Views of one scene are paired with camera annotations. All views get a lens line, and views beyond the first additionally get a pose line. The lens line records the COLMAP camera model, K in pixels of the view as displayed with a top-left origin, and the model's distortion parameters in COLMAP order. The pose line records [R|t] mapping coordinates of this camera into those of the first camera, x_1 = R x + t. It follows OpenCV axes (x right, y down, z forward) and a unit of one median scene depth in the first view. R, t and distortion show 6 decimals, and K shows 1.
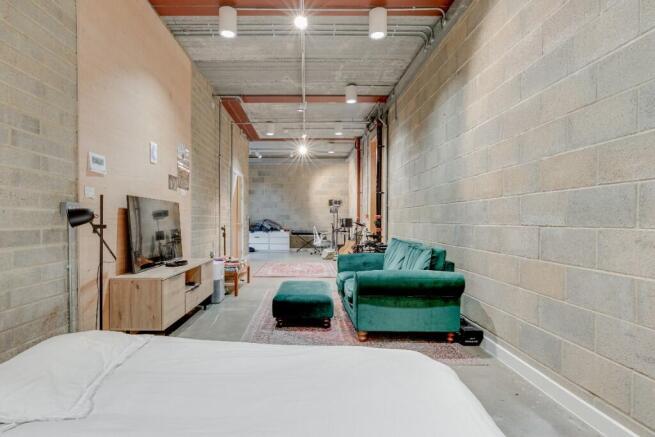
lens RADIAL K [[356.1, 0, 303.8], [0, 356.1, 223.2], [0, 0, 1]] dist [-0.000527, -0.000488]
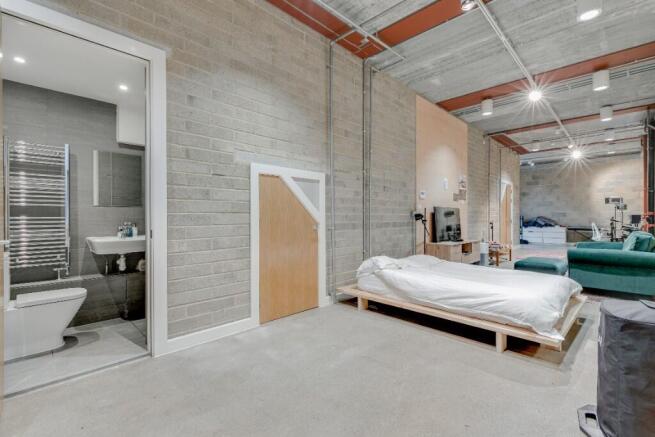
lens RADIAL K [[300.8, 0, 331.4], [0, 300.8, 217.1], [0, 0, 1]] dist [0.016432, -0.000050]
pose [[0.728125, -0.006753, -0.685411, 0.187127], [-0.000067, 0.999951, -0.009922, 0.002242], [0.685444, 0.007270, 0.728089, -0.463868]]
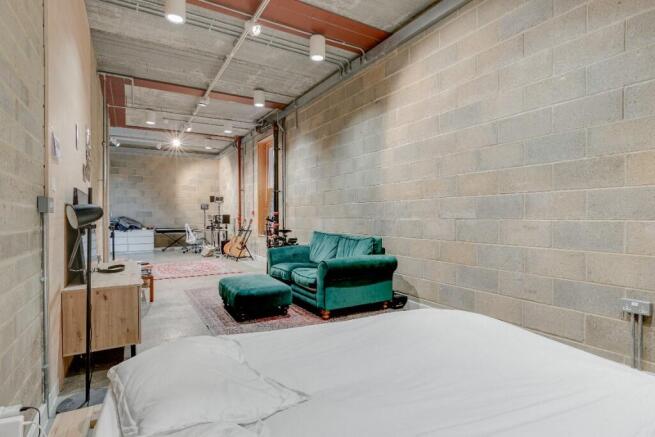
lens RADIAL K [[341.7, 0, 338.4], [0, 341.7, 217.0], [0, 0, 1]] dist [-0.001077, -0.000234]
pose [[0.849276, -0.009246, 0.527868, -0.239564], [0.012773, 0.999914, -0.003036, -0.001307], [-0.527795, 0.009321, 0.849321, 0.011550]]
